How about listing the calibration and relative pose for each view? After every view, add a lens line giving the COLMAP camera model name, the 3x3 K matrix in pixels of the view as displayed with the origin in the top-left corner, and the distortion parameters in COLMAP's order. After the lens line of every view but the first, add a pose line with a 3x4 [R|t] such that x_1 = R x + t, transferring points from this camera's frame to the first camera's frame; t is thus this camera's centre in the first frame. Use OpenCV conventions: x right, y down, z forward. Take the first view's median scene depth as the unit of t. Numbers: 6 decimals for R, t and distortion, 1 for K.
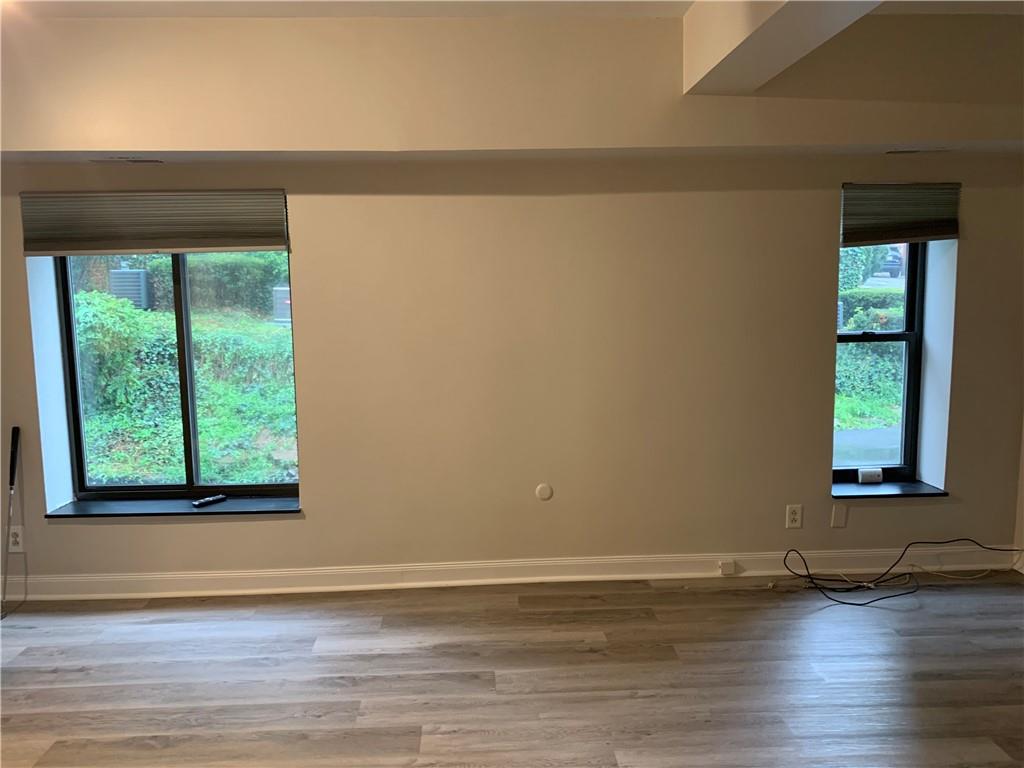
lens RADIAL K [[800.0, 0, 485.2], [0, 800.0, 382.2], [0, 0, 1]] dist [0.084519, -0.132268]
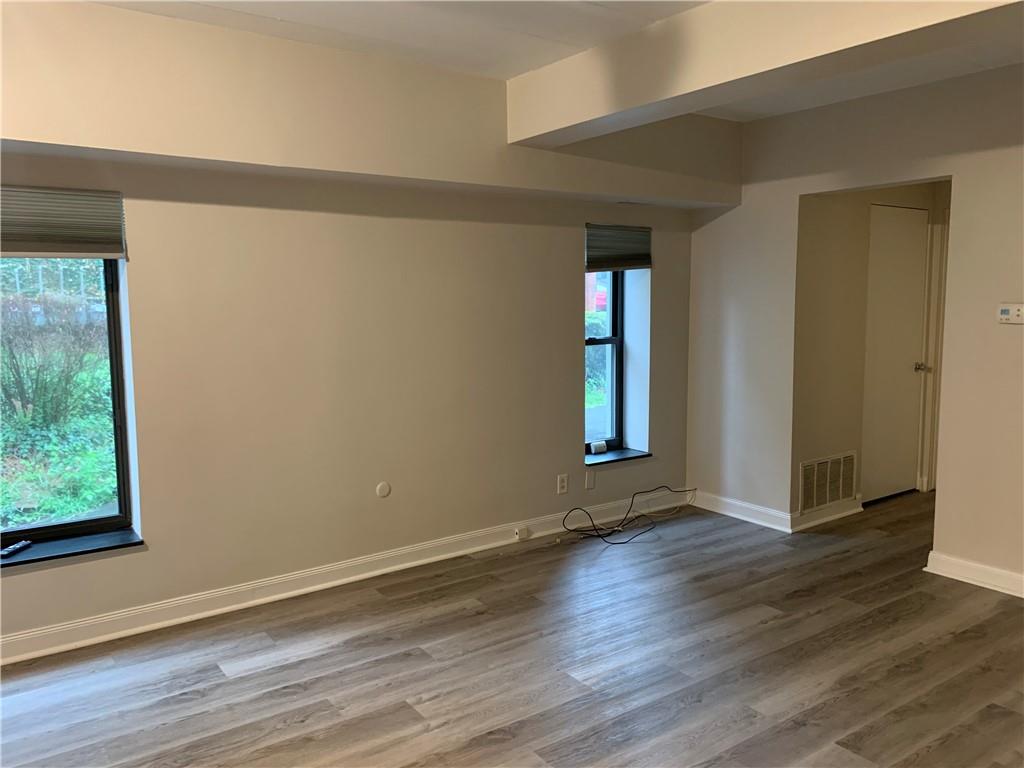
lens RADIAL K [[800.0, 0, 485.2], [0, 800.0, 382.2], [0, 0, 1]] dist [0.084519, -0.132268]
pose [[0.841957, -0.048610, 0.537350, -0.407981], [0.061685, 0.998075, -0.006365, 0.008078], [-0.536007, 0.038506, 0.843335, 0.006408]]
